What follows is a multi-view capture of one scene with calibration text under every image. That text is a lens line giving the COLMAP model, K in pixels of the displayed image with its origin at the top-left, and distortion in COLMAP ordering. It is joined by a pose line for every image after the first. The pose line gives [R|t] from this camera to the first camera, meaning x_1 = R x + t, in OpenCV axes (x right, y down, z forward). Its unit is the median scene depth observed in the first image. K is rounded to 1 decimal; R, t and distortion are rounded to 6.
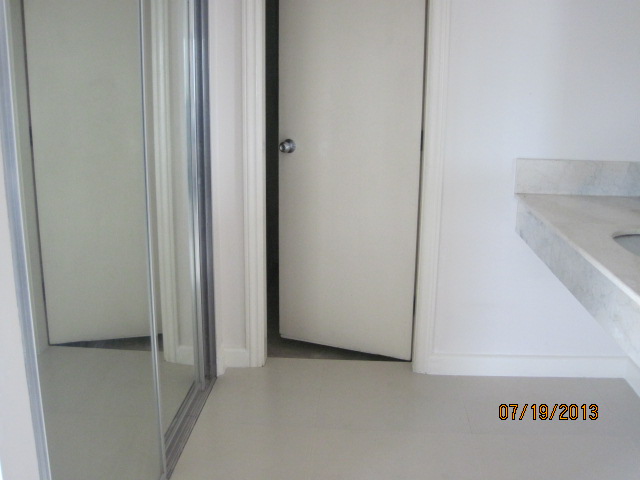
lens RADIAL K [[660.0, 0, 321.9], [0, 660.0, 236.8], [0, 0, 1]] dist [-0.170432, 0.124857]
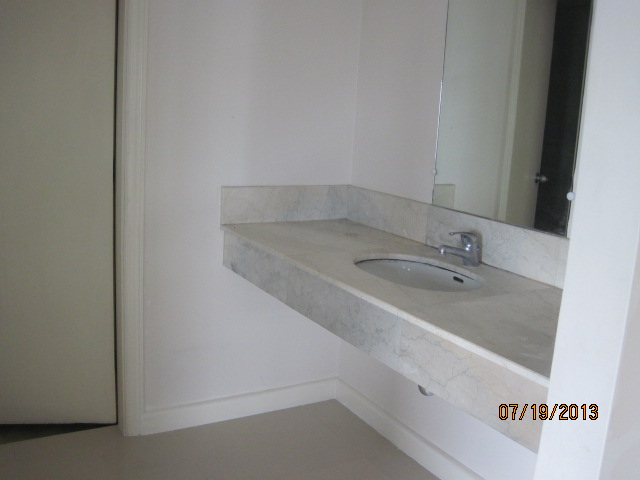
lens RADIAL K [[660.0, 0, 321.9], [0, 660.0, 236.8], [0, 0, 1]] dist [-0.170432, 0.124857]
pose [[0.831398, -0.070339, 0.551207, -0.102280], [0.089308, 0.995975, -0.007610, -0.029792], [-0.548453, 0.055554, 0.834334, 0.143863]]
